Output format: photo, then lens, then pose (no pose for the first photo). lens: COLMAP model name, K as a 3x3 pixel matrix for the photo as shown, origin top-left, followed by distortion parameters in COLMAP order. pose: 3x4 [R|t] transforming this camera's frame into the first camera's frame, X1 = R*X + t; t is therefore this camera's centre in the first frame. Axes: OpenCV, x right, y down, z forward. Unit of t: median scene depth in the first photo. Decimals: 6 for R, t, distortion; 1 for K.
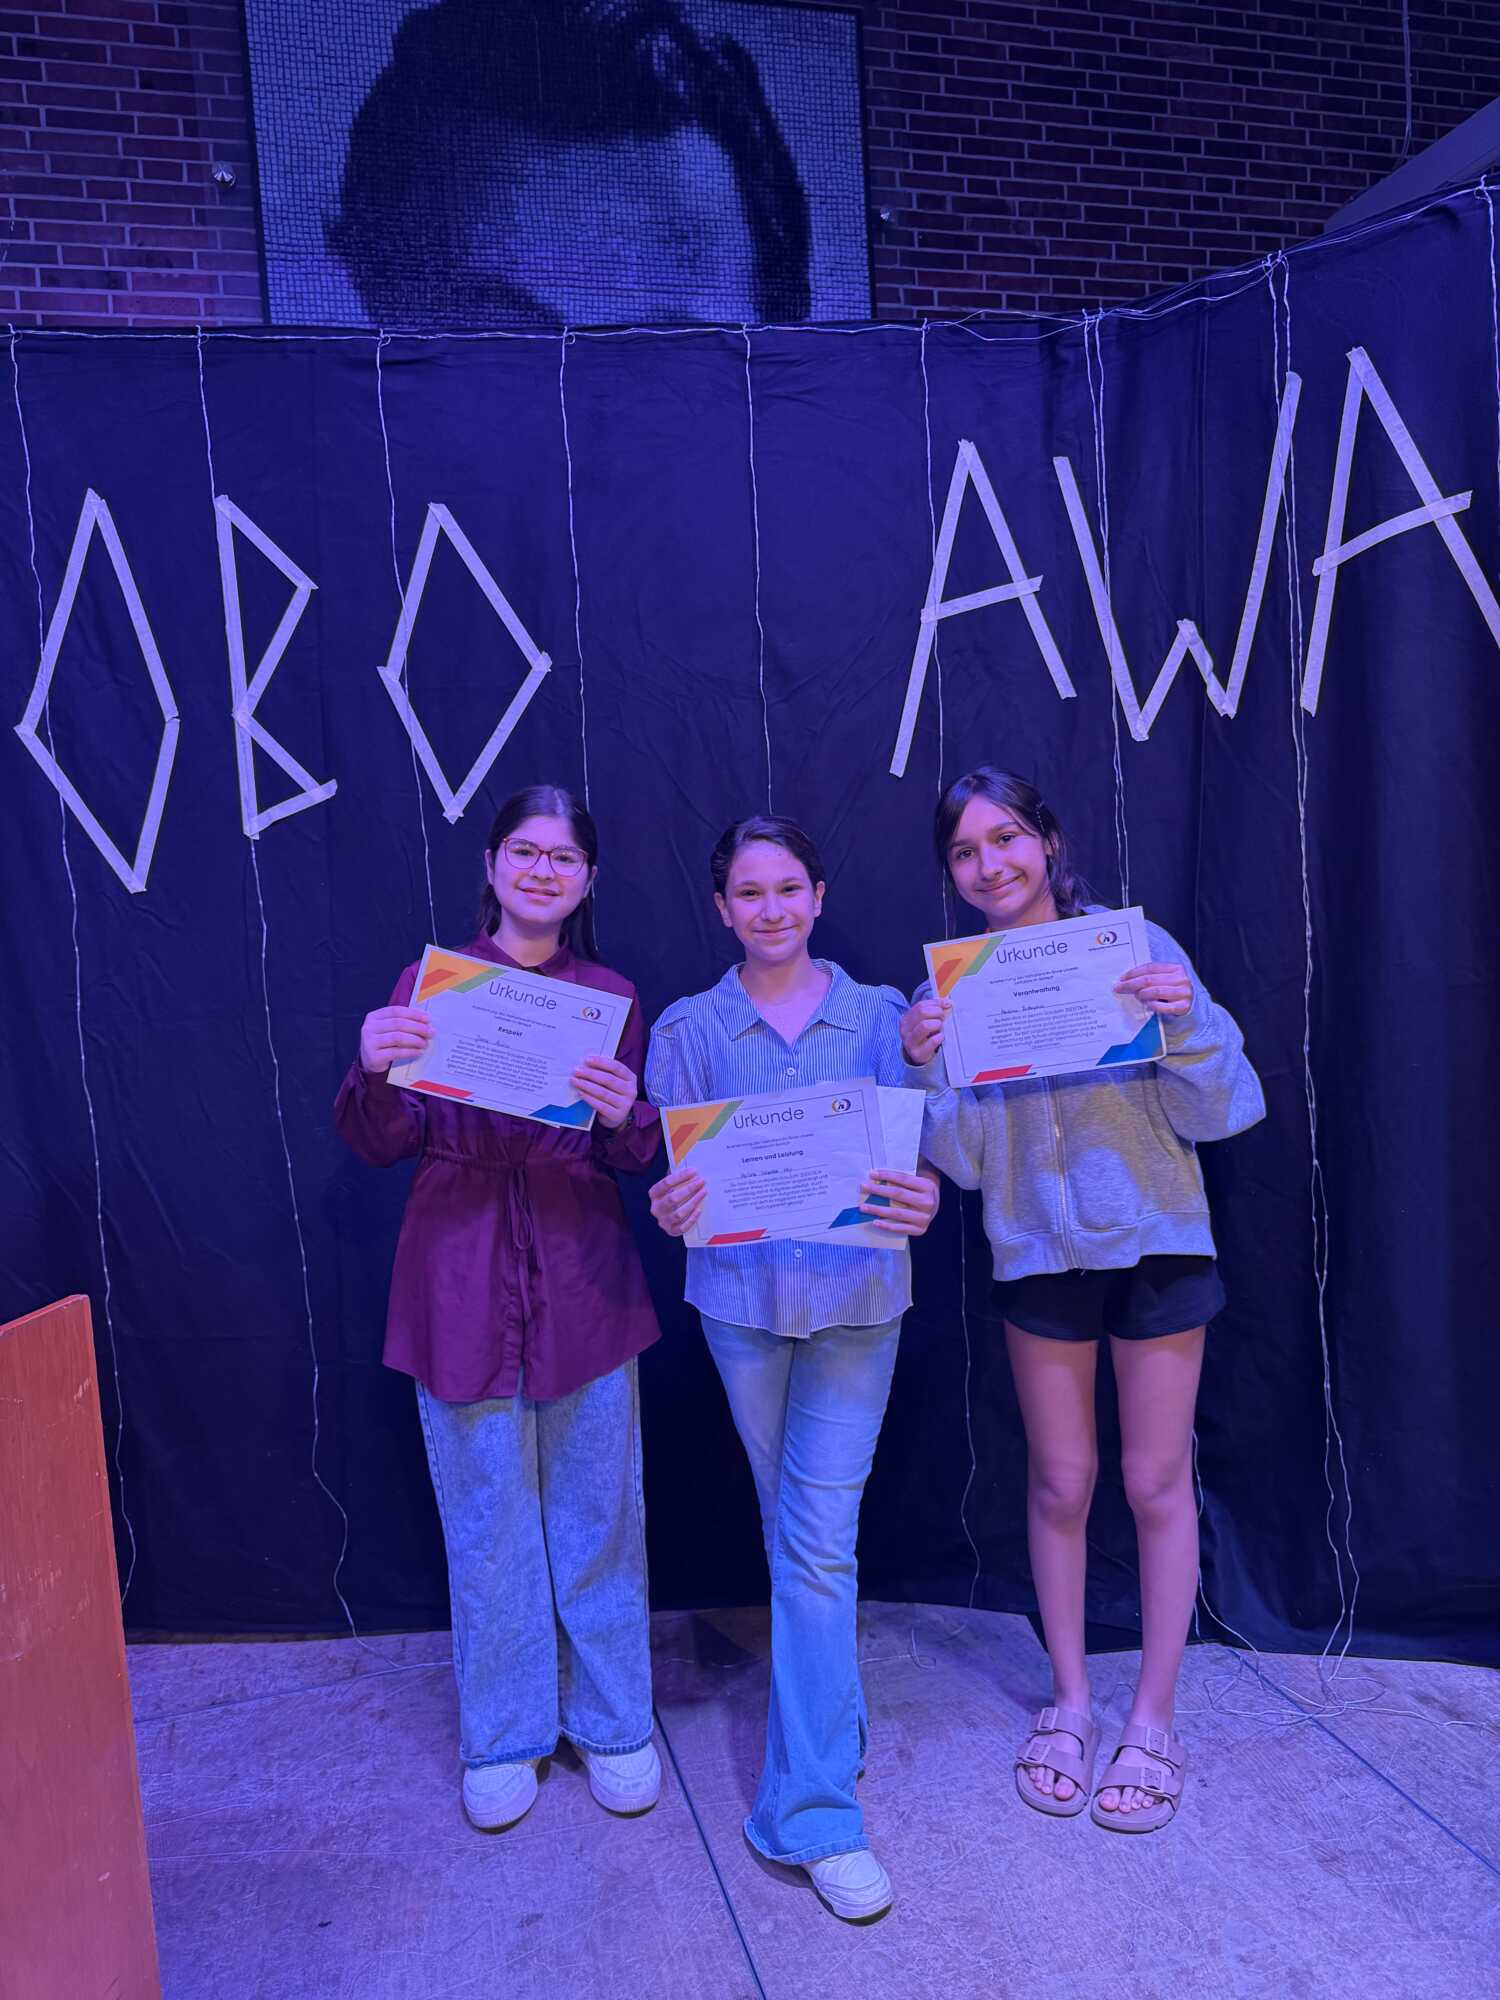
lens RADIAL K [[1417.0, 0, 750.2], [0, 1417.0, 1016.9], [0, 0, 1]] dist [0.001340, -0.008658]
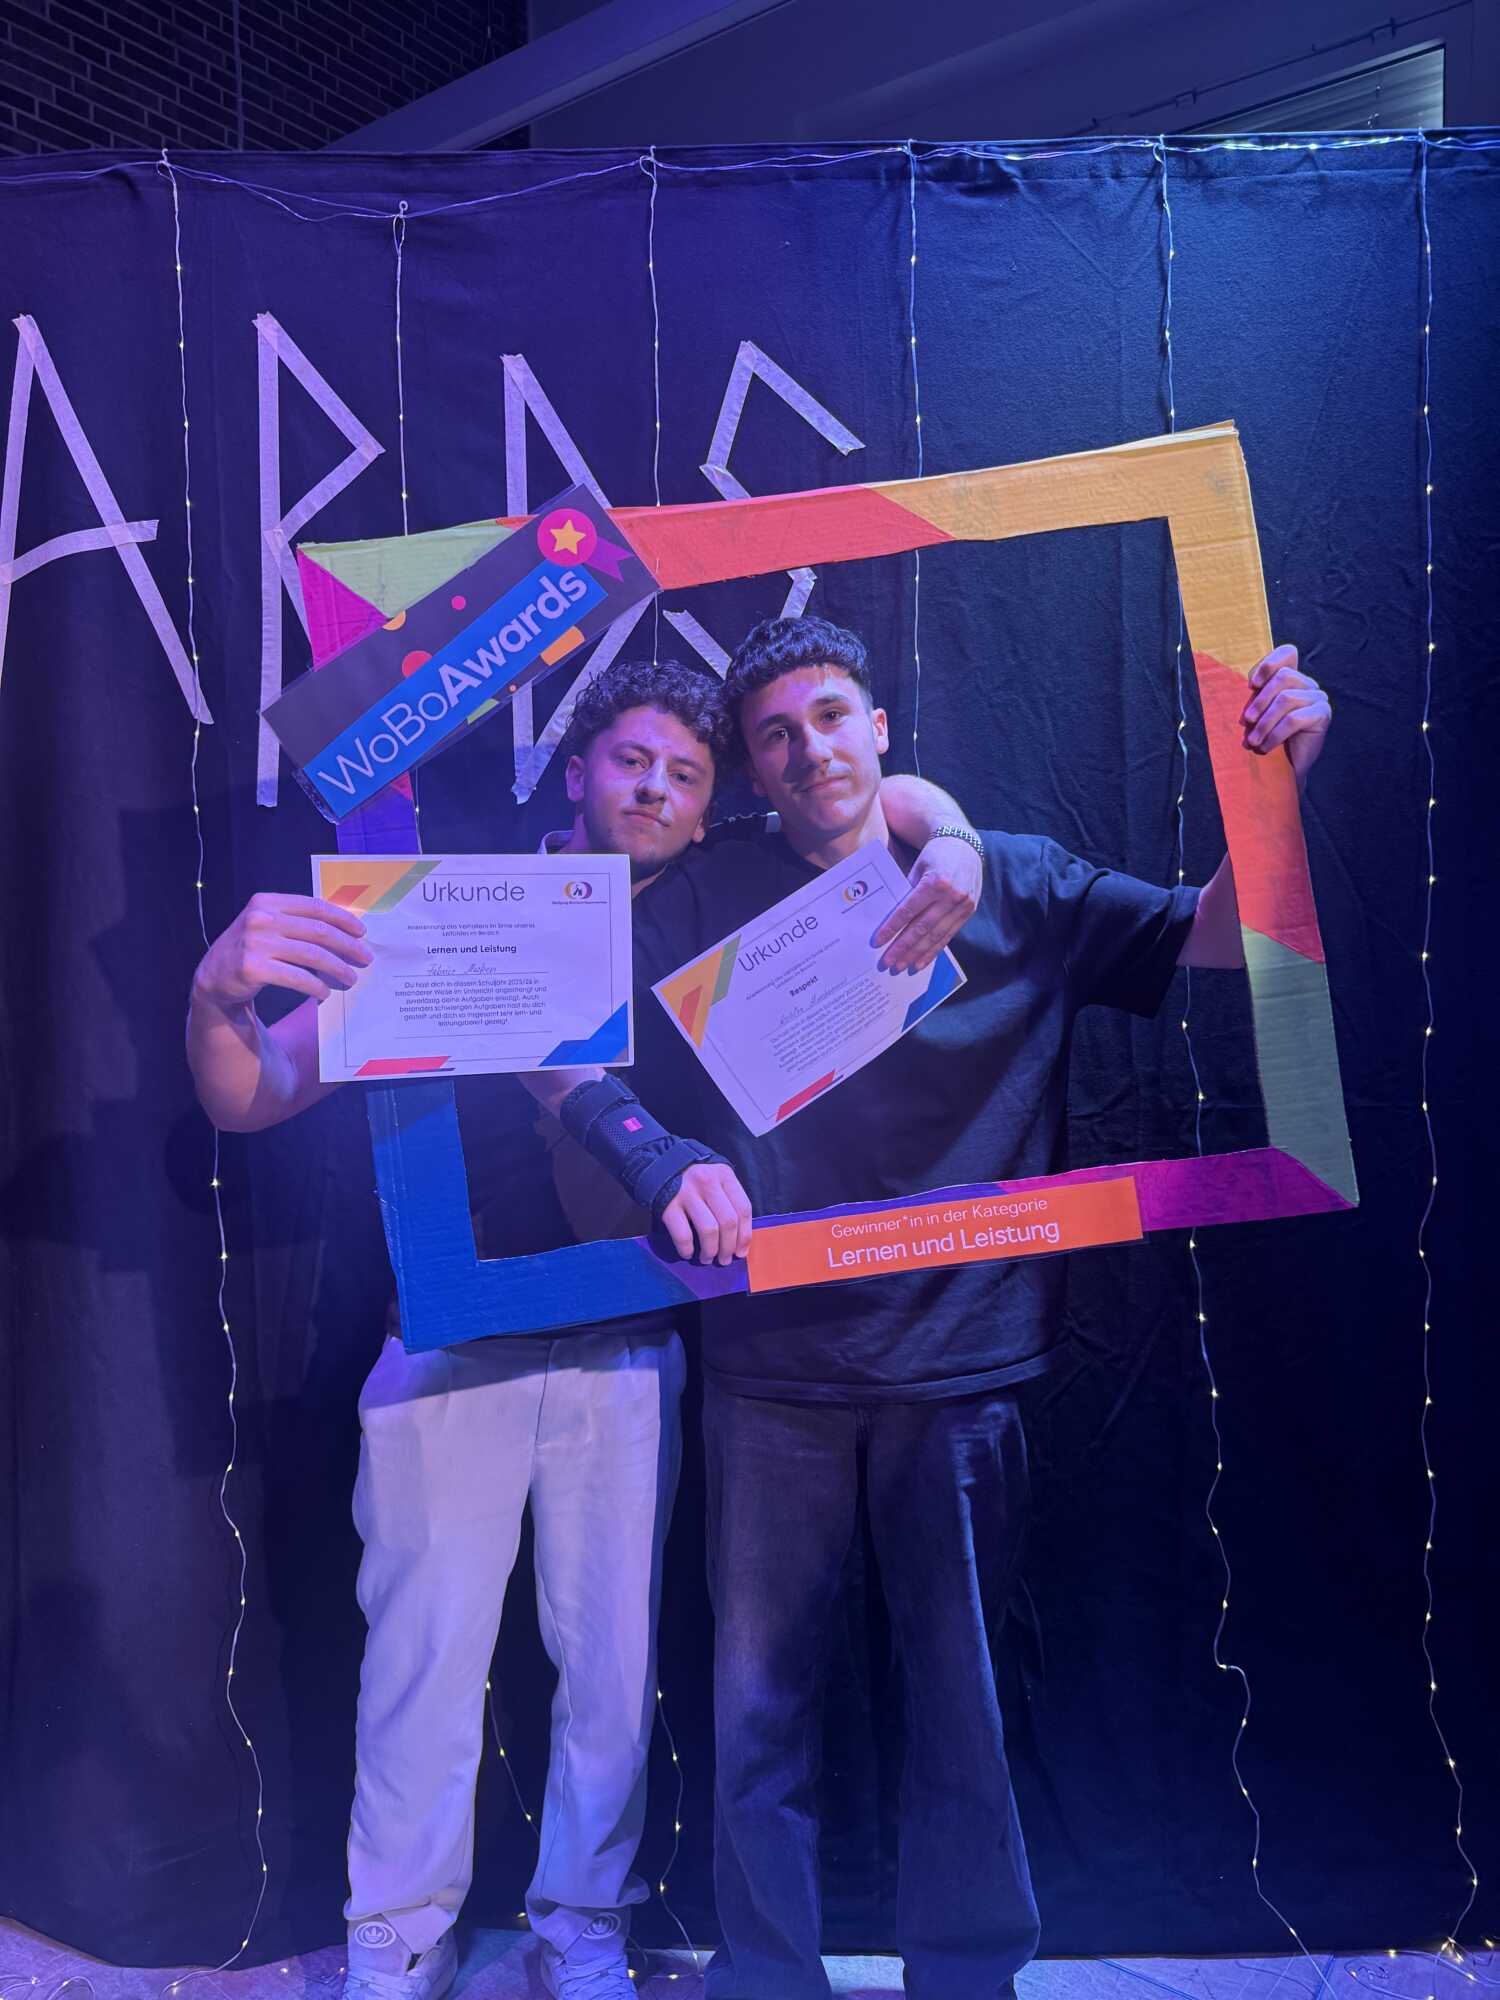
lens RADIAL K [[1470.3, 0, 727.3], [0, 1470.3, 995.4], [0, 0, 1]] dist [0.064244, -0.118005]
pose [[0.785572, 0.016949, 0.618538, 0.113809], [0.015679, 0.998759, -0.047281, -0.021563], [-0.618571, 0.046841, 0.784331, 0.058420]]
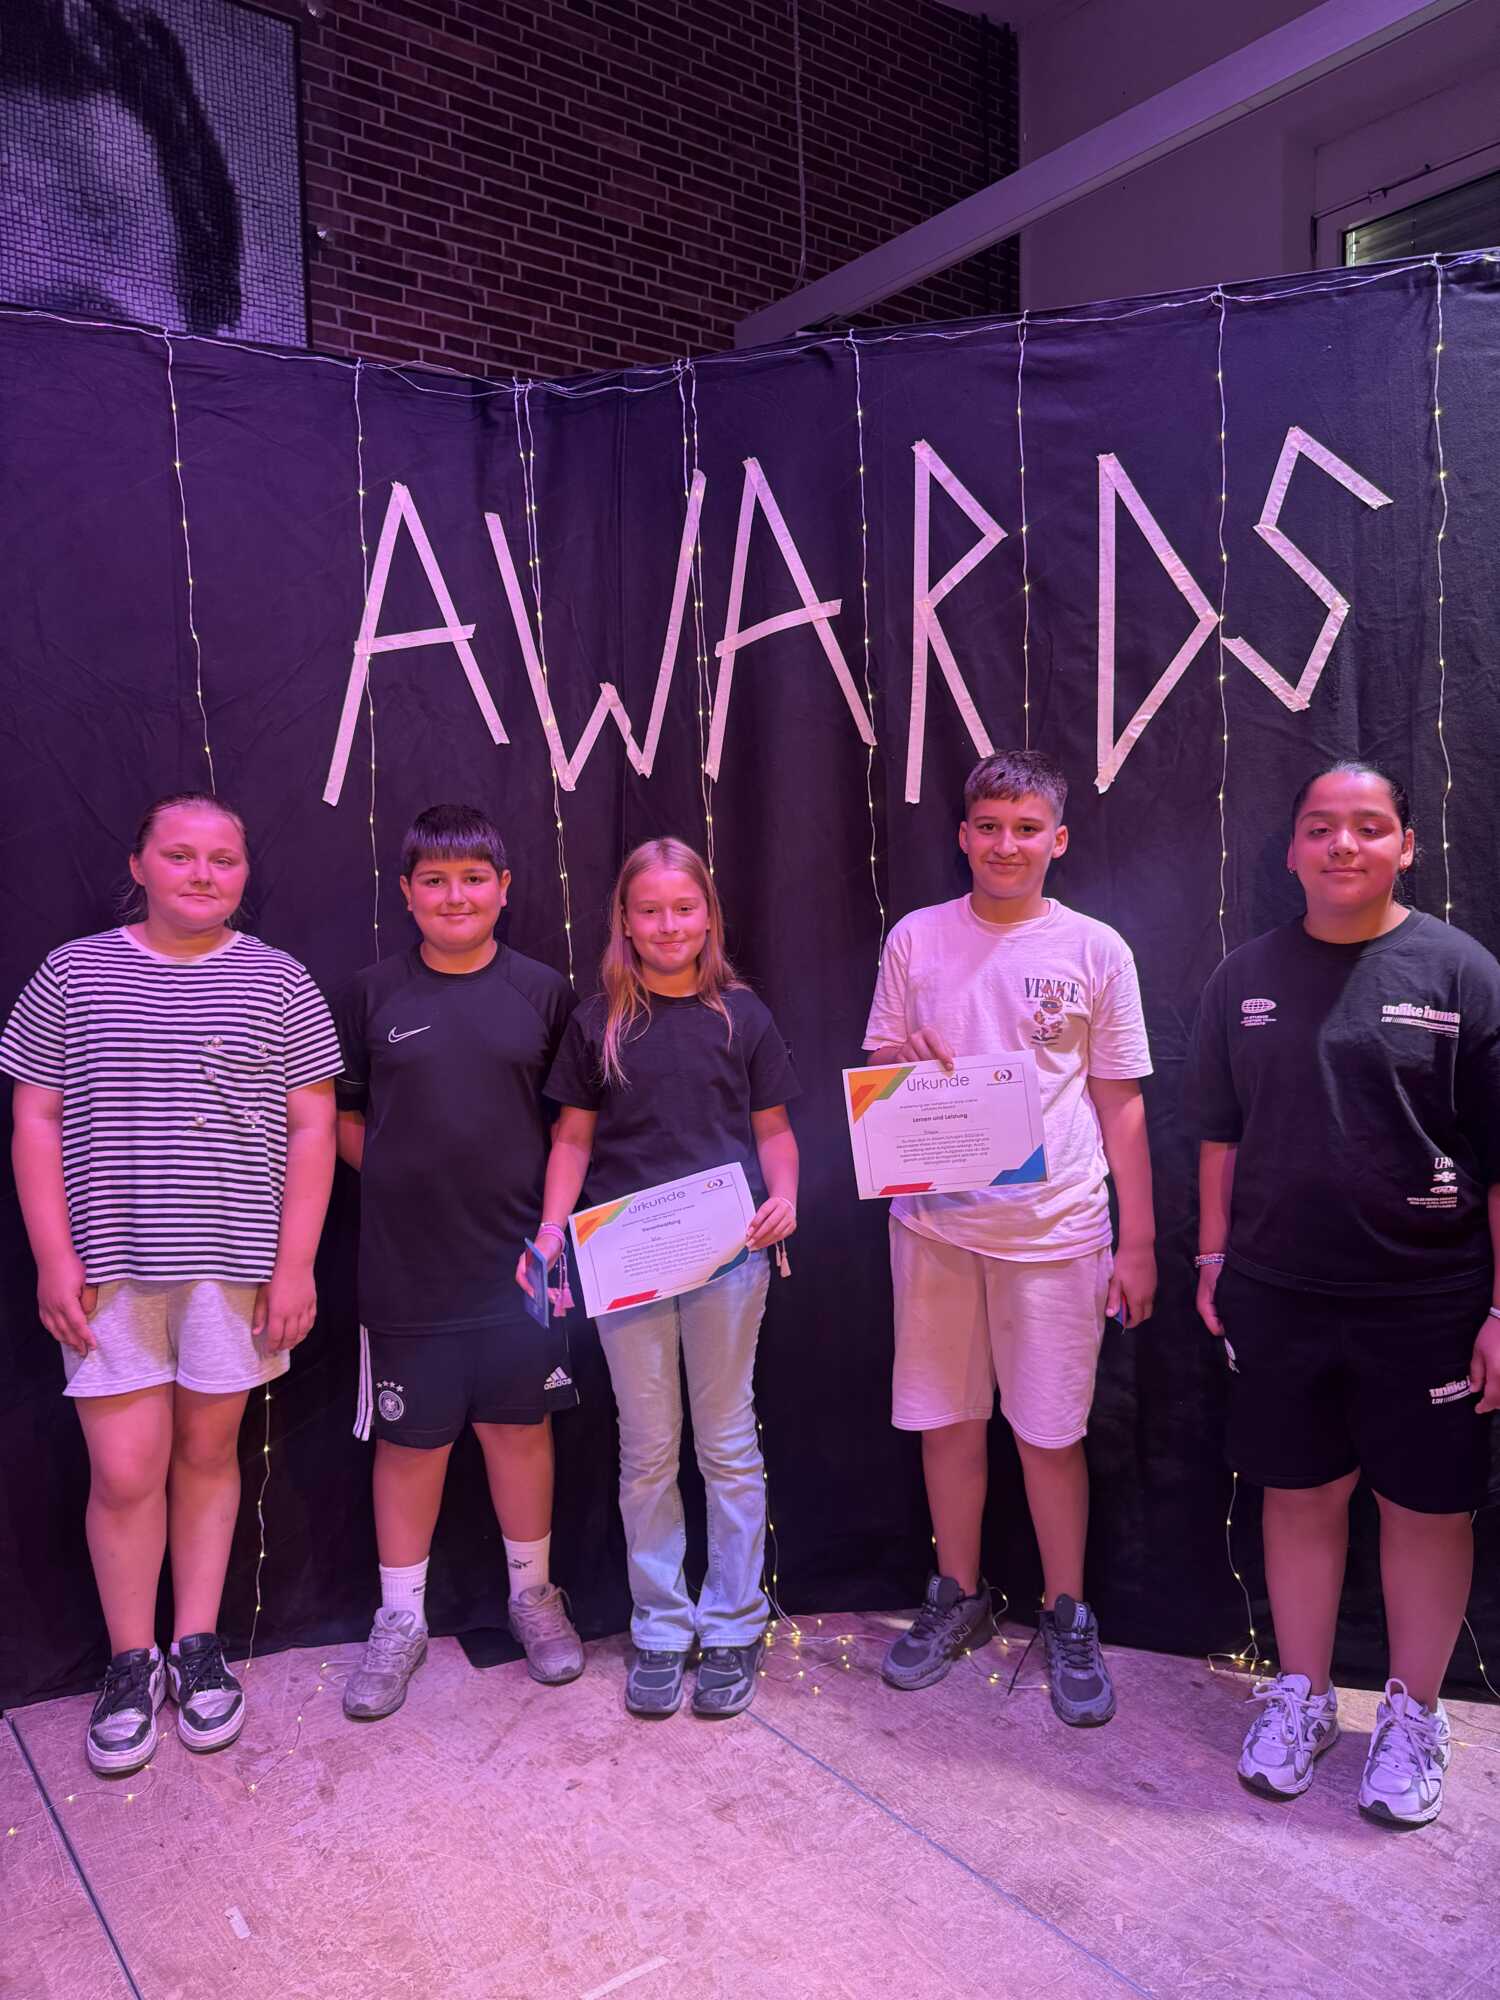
lens RADIAL K [[1421.0, 0, 751.9], [0, 1421.0, 1013.0], [0, 0, 1]] dist [-0.001949, -0.004397]
pose [[0.924195, 0.009506, 0.381803, -0.000186], [-0.002127, 0.999803, -0.019744, -0.002832], [-0.381915, 0.017435, 0.924033, -0.020851]]
